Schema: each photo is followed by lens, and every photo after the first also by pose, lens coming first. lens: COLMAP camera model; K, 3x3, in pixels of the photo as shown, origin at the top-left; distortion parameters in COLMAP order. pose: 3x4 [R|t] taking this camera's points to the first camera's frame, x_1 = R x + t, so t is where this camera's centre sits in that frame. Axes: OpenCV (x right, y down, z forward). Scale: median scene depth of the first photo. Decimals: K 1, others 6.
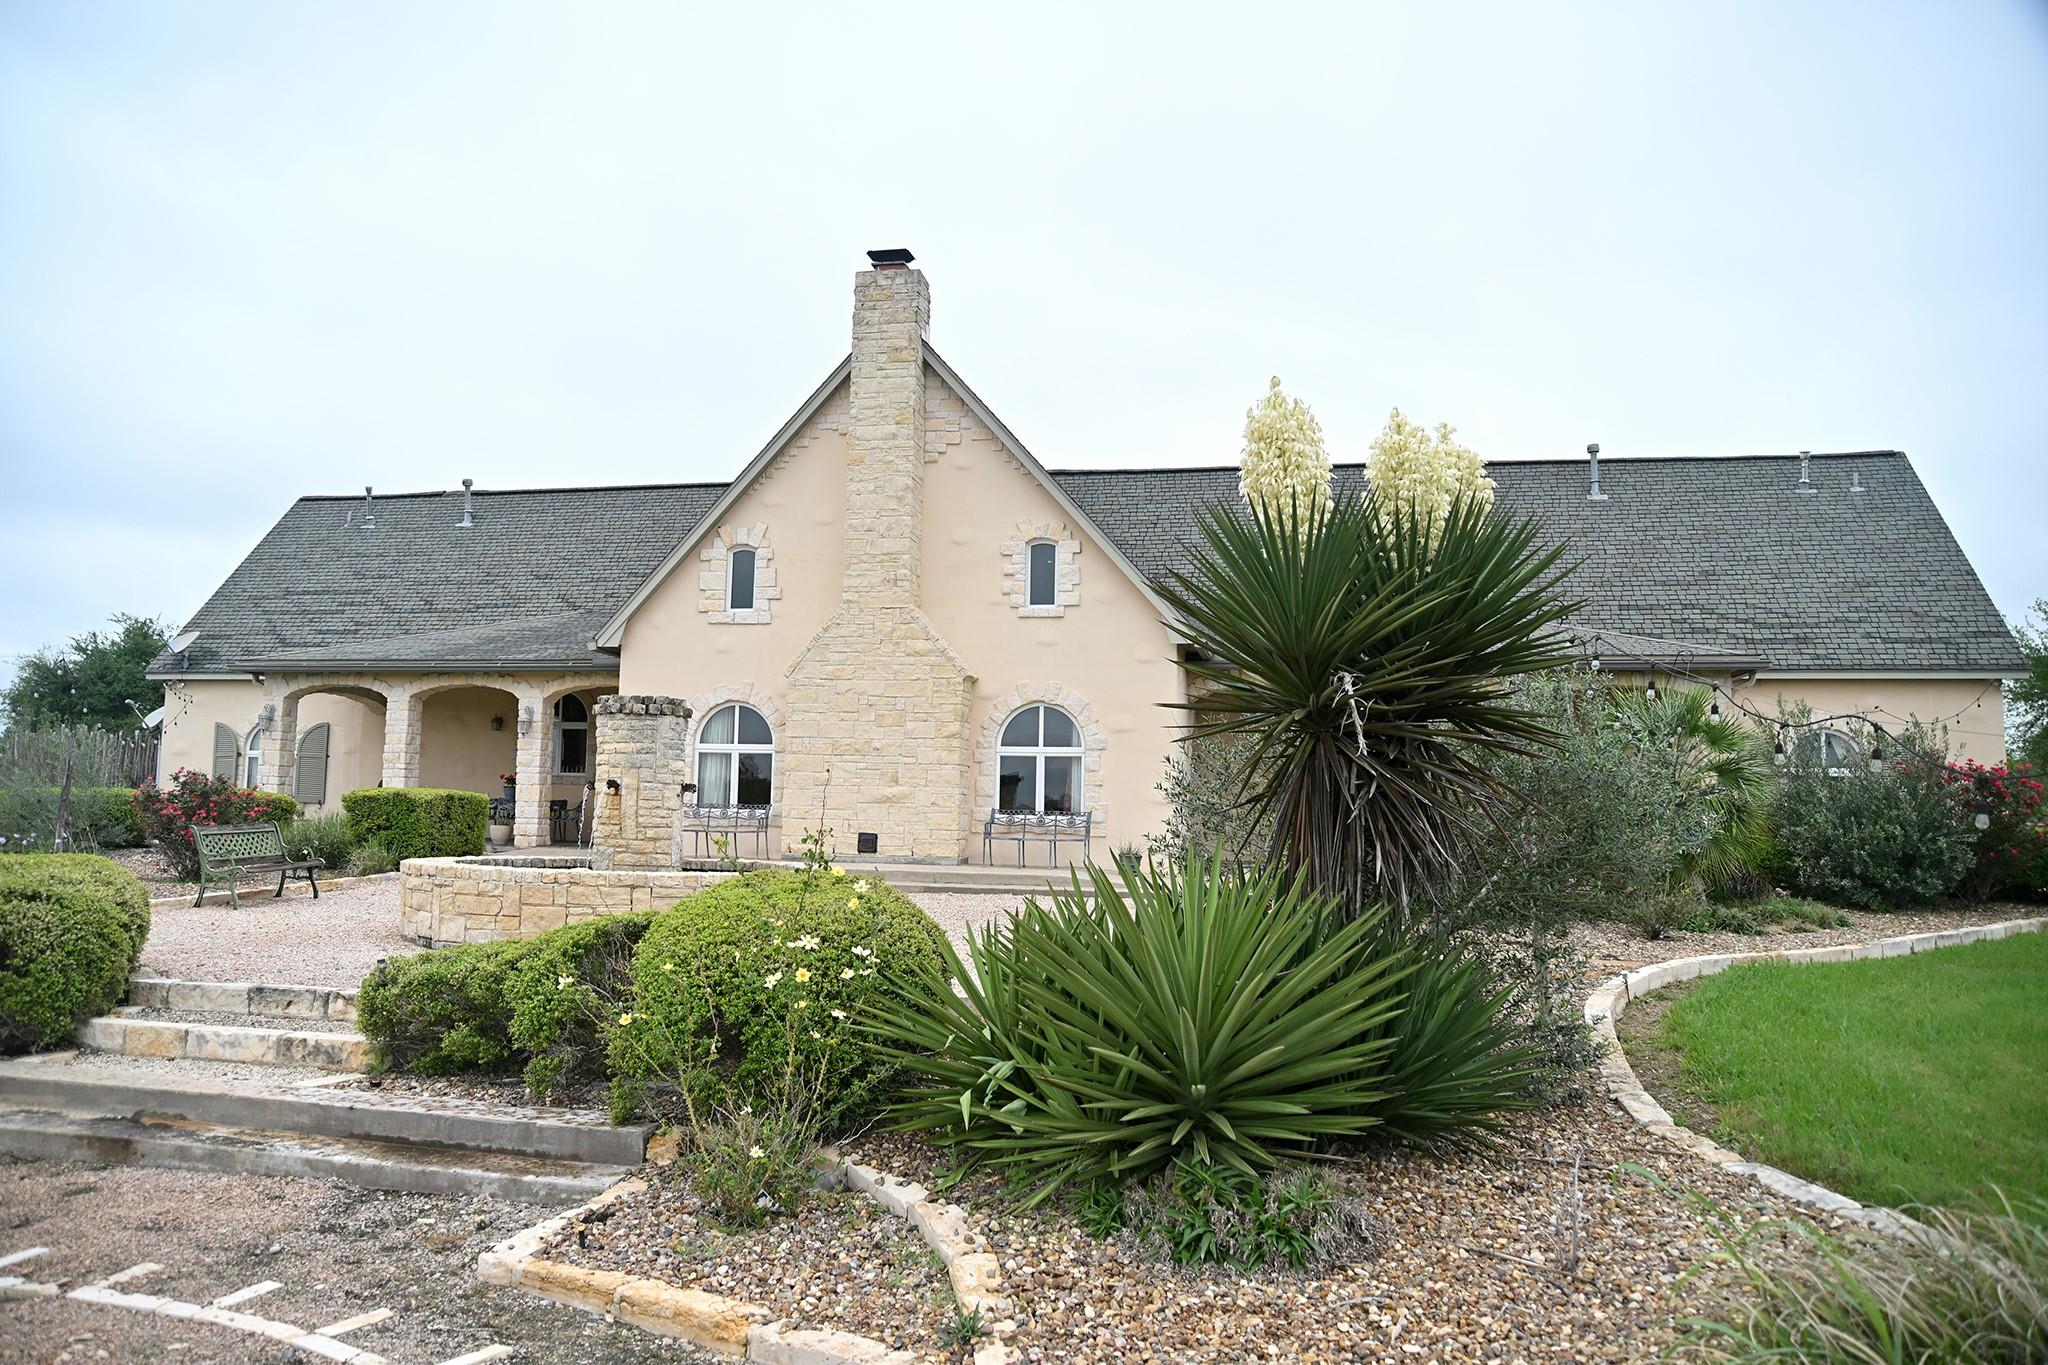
lens RADIAL K [[1433.7, 0, 1019.0], [0, 1433.7, 699.4], [0, 0, 1]] dist [-0.111402, 0.065260]
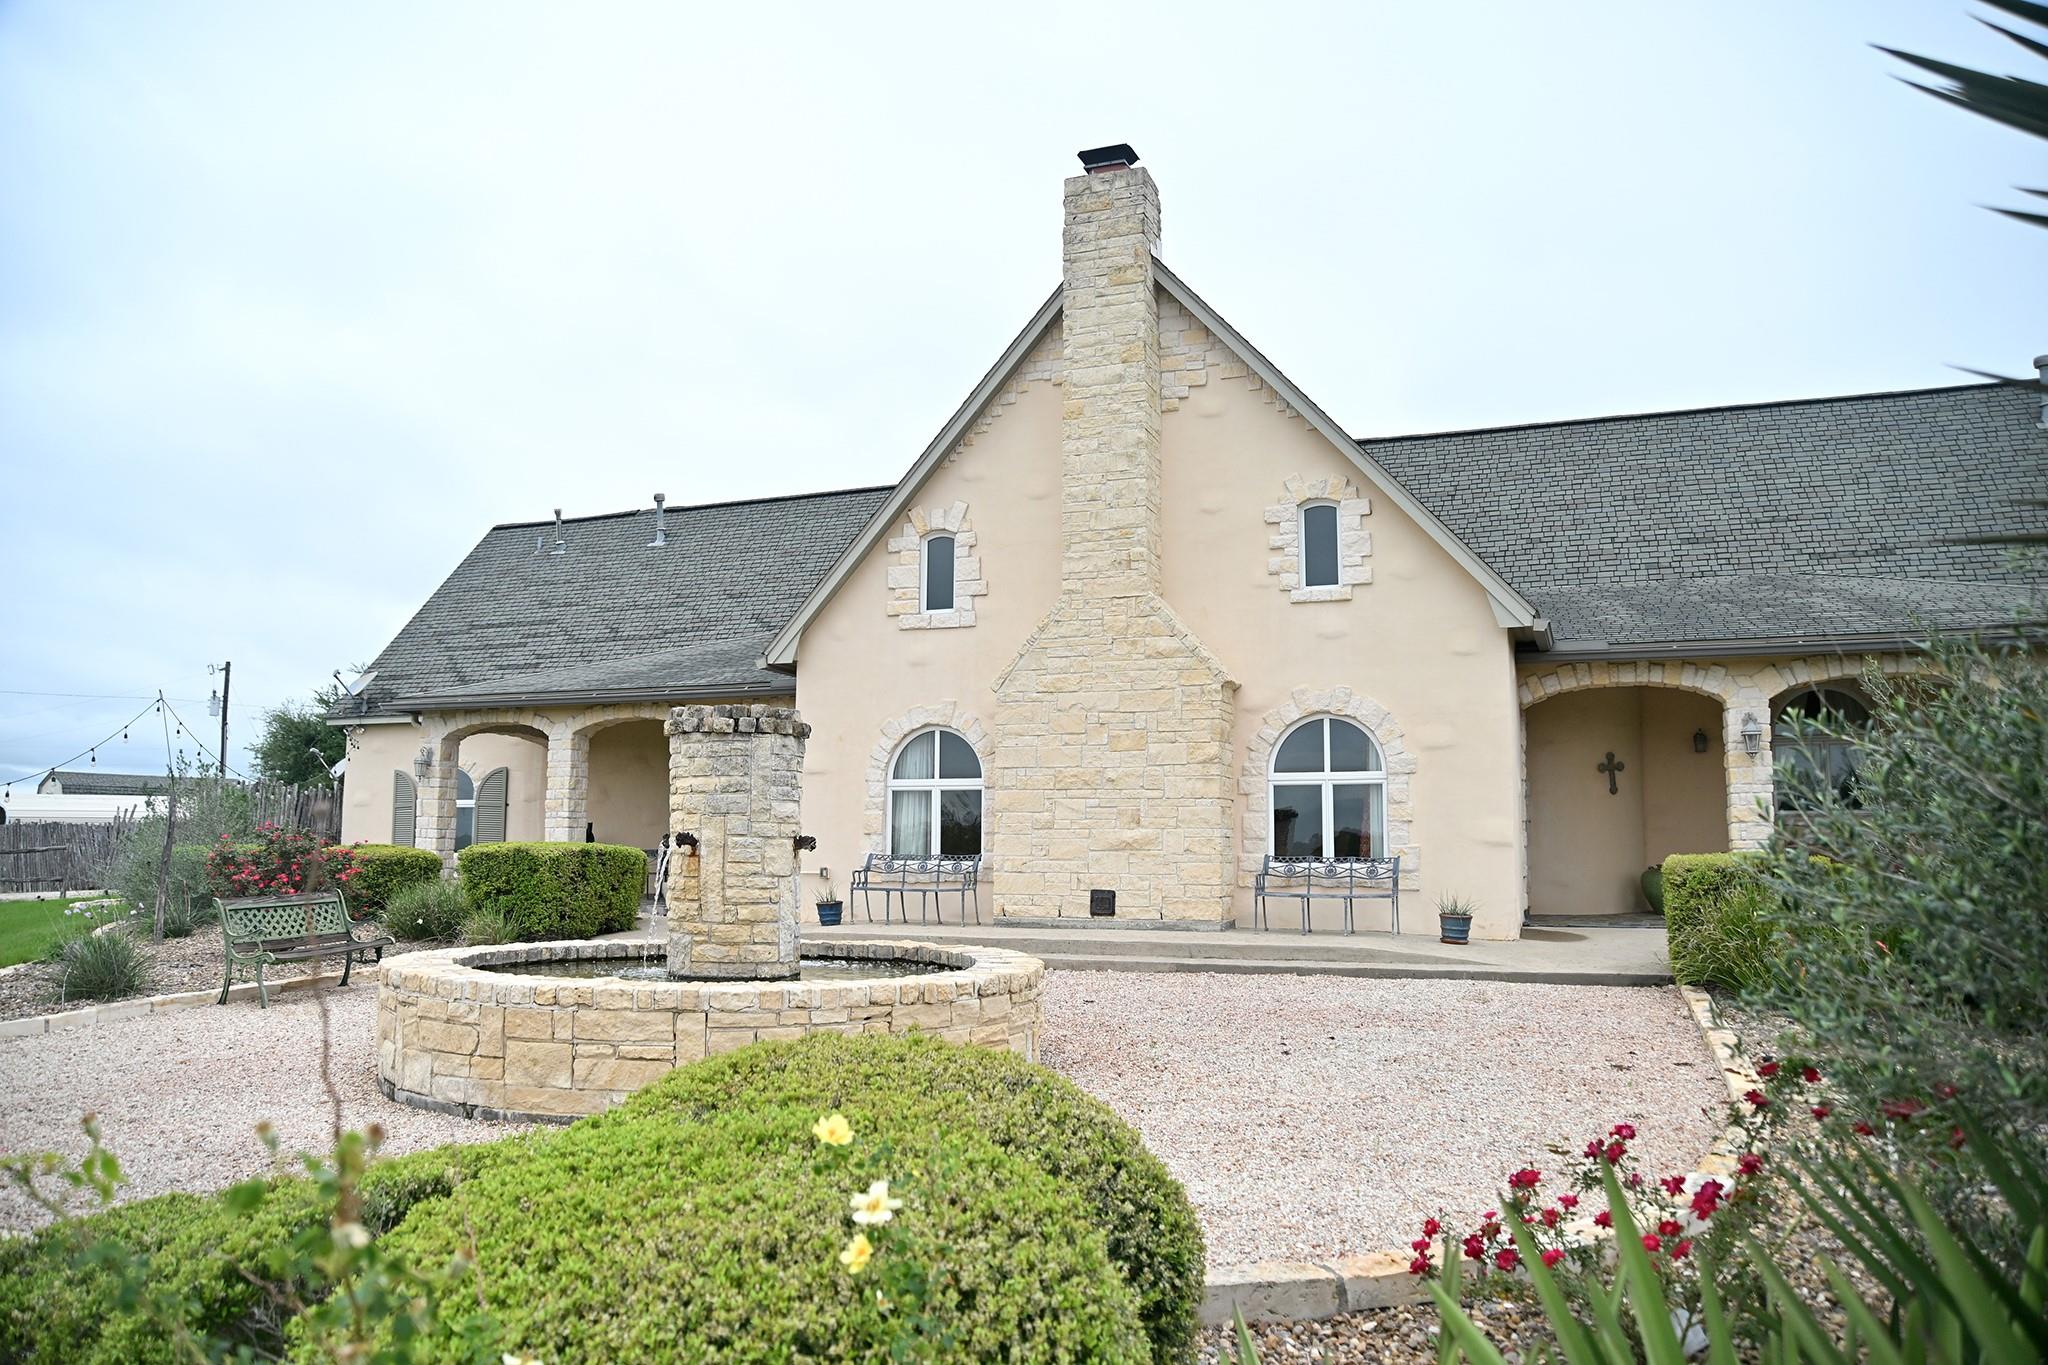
lens RADIAL K [[1433.7, 0, 1019.0], [0, 1433.7, 699.4], [0, 0, 1]] dist [-0.111402, 0.065260]
pose [[0.982813, -0.034293, -0.181390, -0.006753], [0.029846, 0.999185, -0.027189, 0.010285], [0.182174, 0.021308, 0.983035, 0.226258]]
